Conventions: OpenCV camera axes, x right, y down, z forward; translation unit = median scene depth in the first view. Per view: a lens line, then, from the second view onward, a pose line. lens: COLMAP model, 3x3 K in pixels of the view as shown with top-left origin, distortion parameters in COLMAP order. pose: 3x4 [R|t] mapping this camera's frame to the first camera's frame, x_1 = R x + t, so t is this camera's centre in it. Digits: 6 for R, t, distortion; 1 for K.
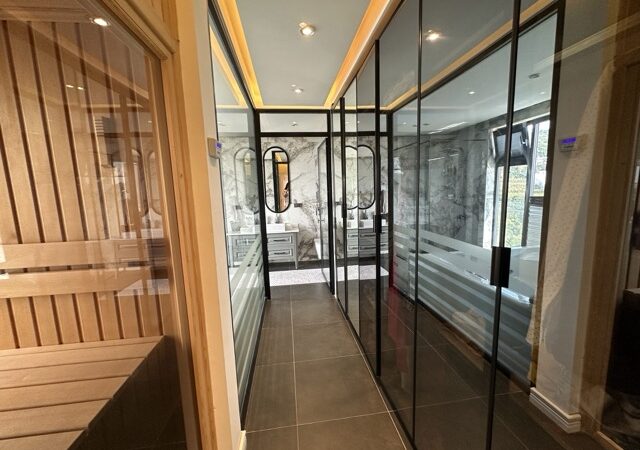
lens RADIAL K [[255.0, 0, 319.8], [0, 255.0, 223.4], [0, 0, 1]] dist [-0.000243, 0.000095]
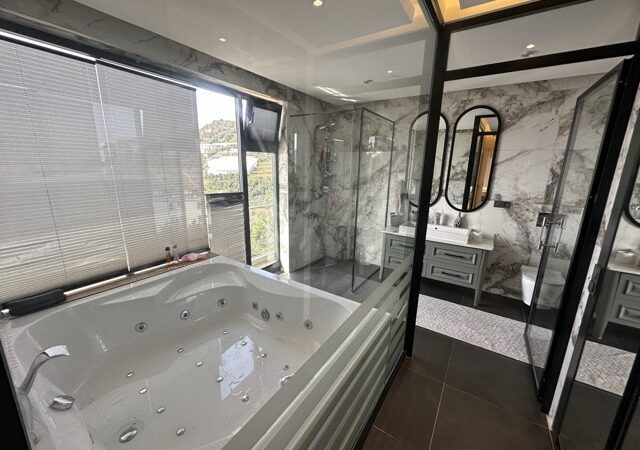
lens RADIAL K [[255.0, 0, 319.8], [0, 255.0, 223.4], [0, 0, 1]] dist [-0.000243, 0.000095]
pose [[0.751460, 0.192781, -0.630985, -0.020648], [-0.133949, 0.981020, 0.140202, -0.054412], [0.646038, -0.020836, 0.763021, 0.266069]]
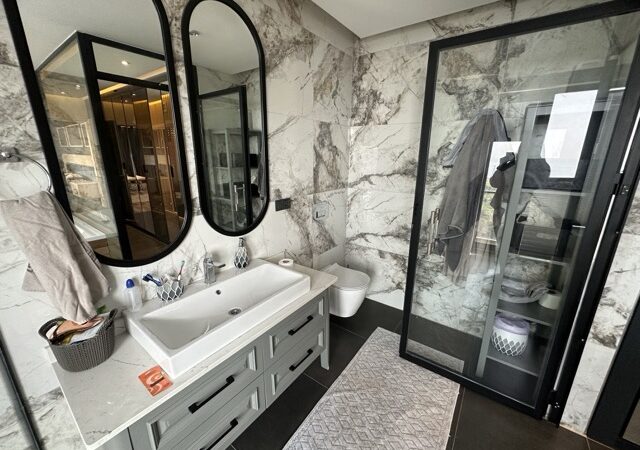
lens RADIAL K [[255.0, 0, 319.8], [0, 255.0, 223.4], [0, 0, 1]] dist [-0.000243, 0.000095]
pose [[0.683273, -0.155282, 0.713460, -0.324988], [0.069388, 0.986511, 0.148258, -0.096487], [-0.726858, -0.051795, 0.684831, 0.713501]]
